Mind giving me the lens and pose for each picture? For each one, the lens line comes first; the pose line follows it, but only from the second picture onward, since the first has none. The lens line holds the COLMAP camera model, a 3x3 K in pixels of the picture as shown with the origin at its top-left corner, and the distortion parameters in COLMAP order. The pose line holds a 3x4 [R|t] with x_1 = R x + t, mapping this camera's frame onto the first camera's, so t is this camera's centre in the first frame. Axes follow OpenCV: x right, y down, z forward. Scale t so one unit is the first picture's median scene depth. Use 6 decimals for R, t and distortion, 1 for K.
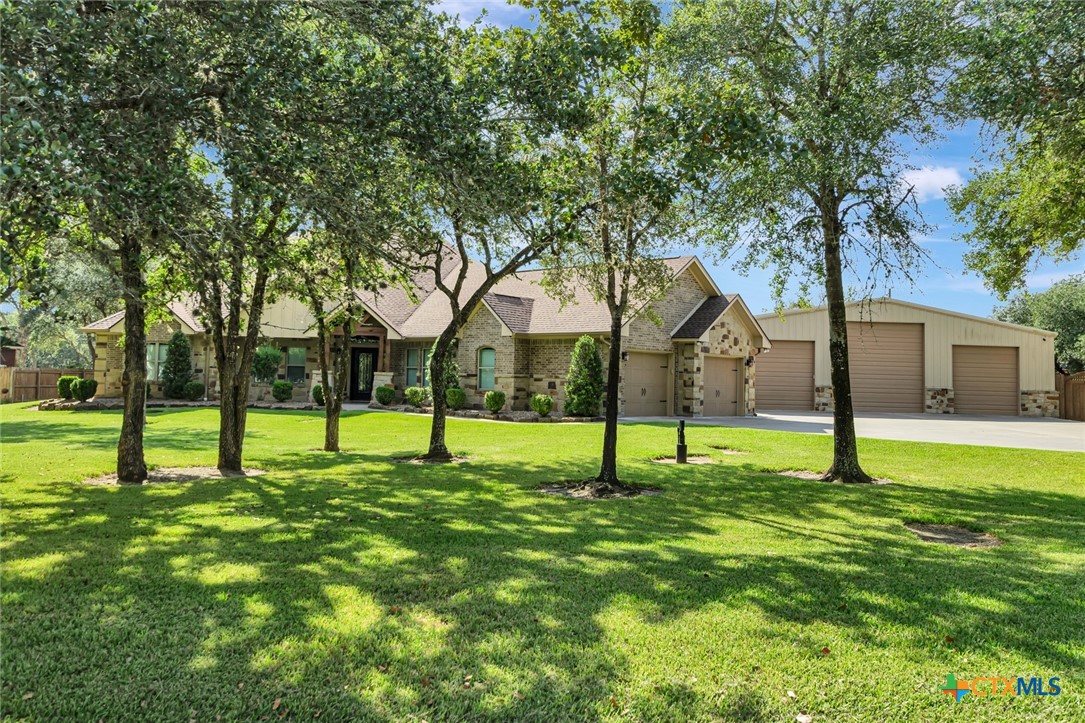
lens RADIAL K [[877.4, 0, 557.8], [0, 877.4, 327.2], [0, 0, 1]] dist [0.000648, 0.001602]
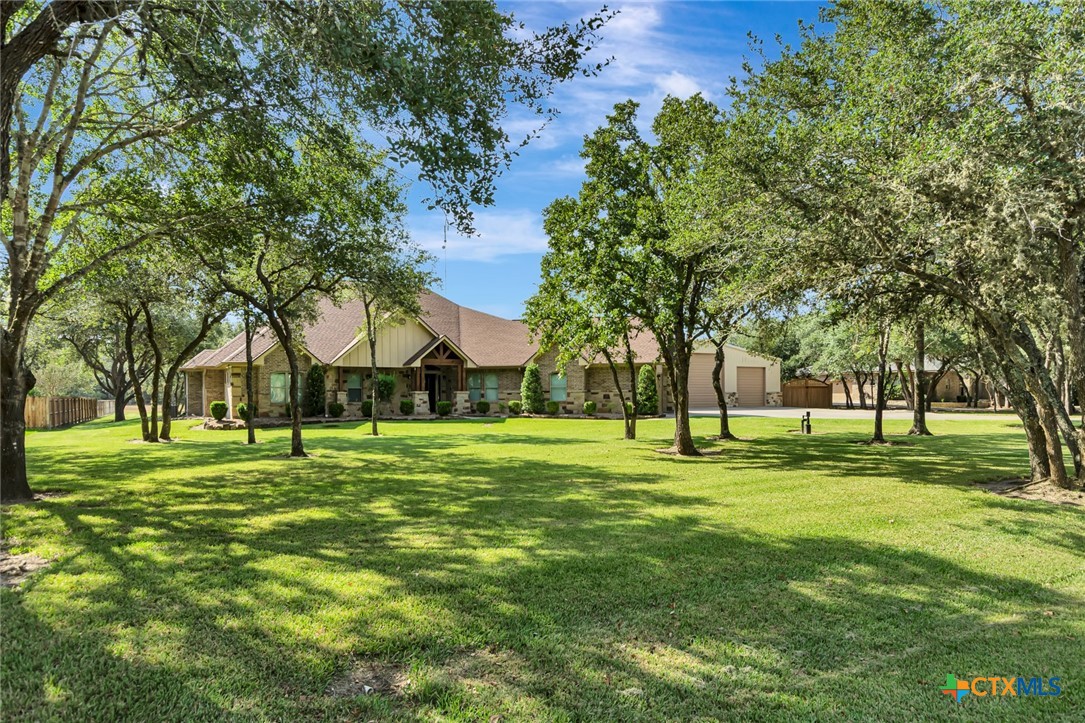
lens RADIAL K [[667.6, 0, 538.9], [0, 667.6, 421.6], [0, 0, 1]] dist [0.000317, 0.000521]
pose [[0.903511, -0.045592, 0.426132, -0.740306], [0.000418, 0.994418, 0.105507, -0.018075], [-0.428564, -0.095149, 0.898487, -0.028962]]
